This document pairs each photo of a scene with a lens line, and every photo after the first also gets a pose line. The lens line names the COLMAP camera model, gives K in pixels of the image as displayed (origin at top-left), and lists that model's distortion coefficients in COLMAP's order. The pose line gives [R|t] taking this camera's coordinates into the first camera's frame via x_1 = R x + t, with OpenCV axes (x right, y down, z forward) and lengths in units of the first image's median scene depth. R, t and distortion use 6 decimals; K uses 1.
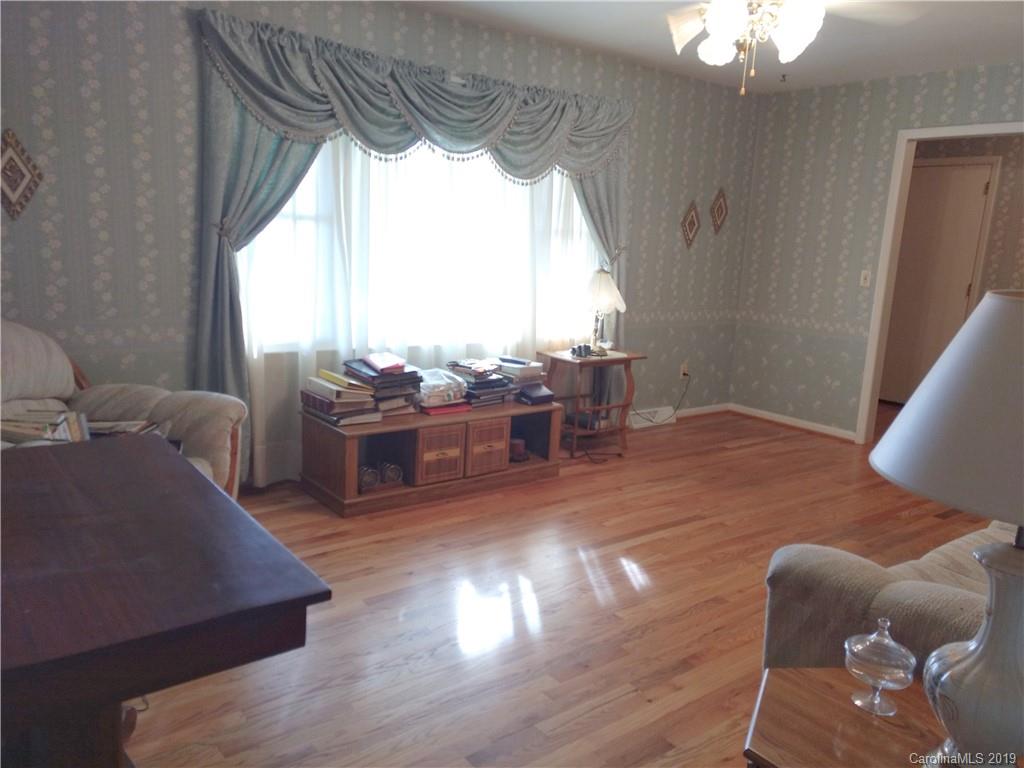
lens RADIAL K [[800.5, 0, 509.1], [0, 800.5, 384.0], [0, 0, 1]] dist [0.036569, -0.010568]
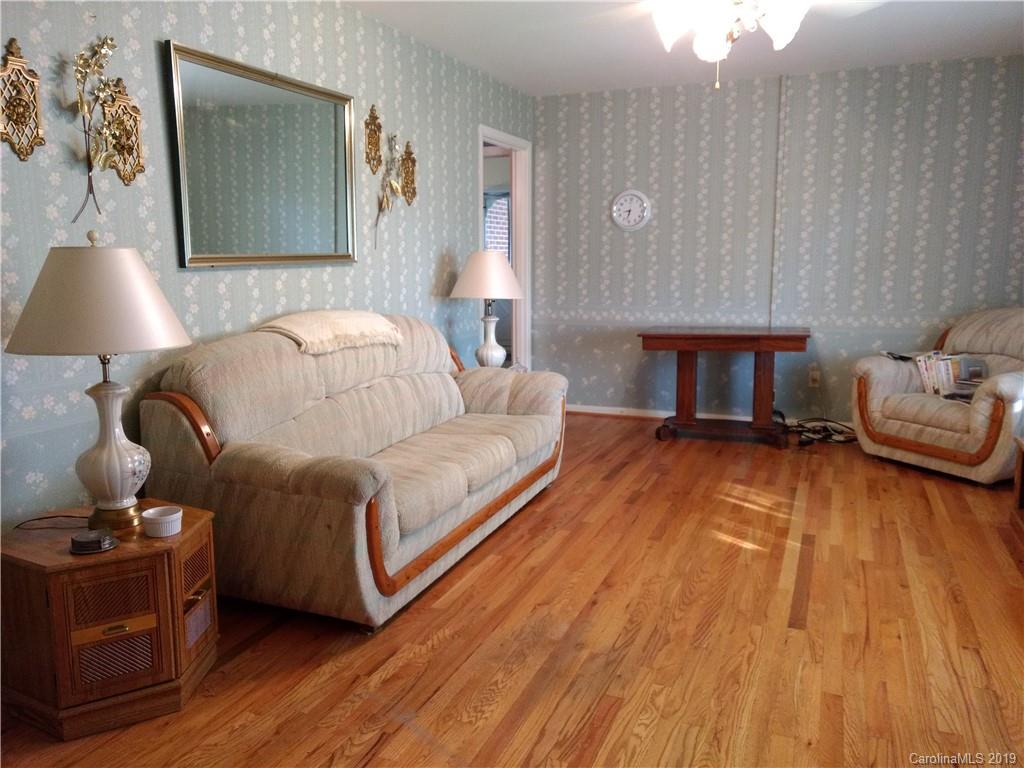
lens RADIAL K [[800.5, 0, 510.5], [0, 800.5, 382.5], [0, 0, 1]] dist [0.036569, -0.010568]
pose [[-0.874610, 0.030831, -0.483846, 0.656015], [-0.121120, 0.952438, 0.279629, -0.165706], [0.469455, 0.303169, -0.829277, 1.172673]]
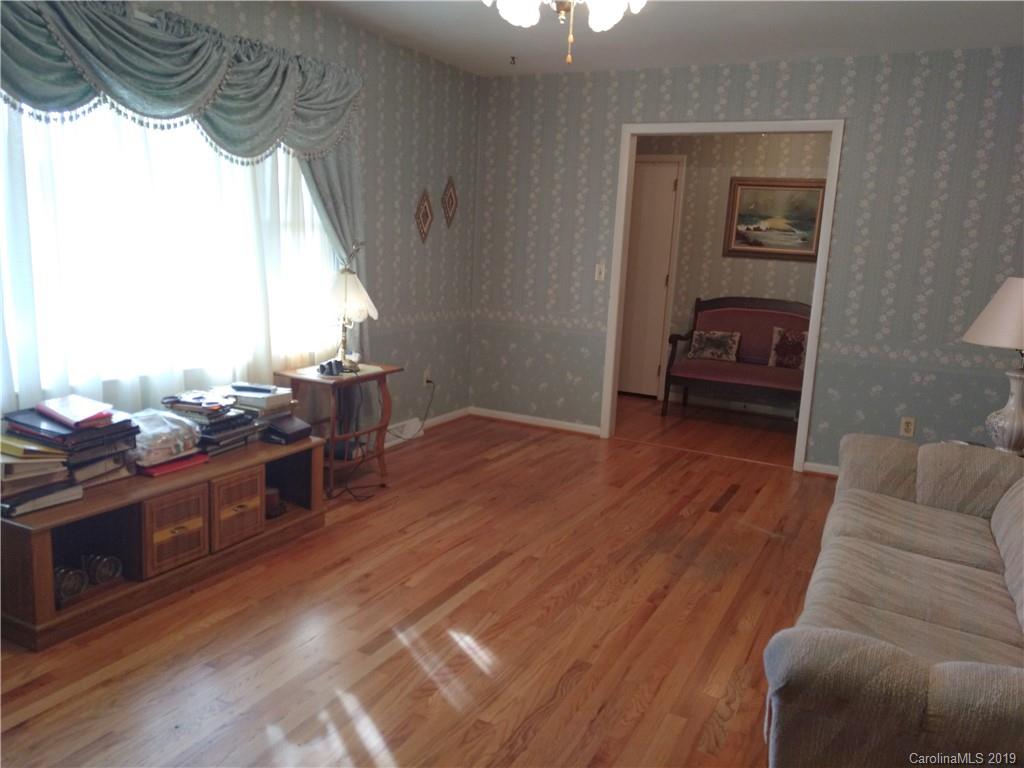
lens RADIAL K [[800.5, 0, 519.9], [0, 800.5, 385.4], [0, 0, 1]] dist [0.036569, -0.010568]
pose [[0.907184, -0.080884, 0.412886, -0.079158], [0.074746, 0.996720, 0.031028, -0.035821], [-0.414042, 0.002714, 0.910254, 0.166718]]
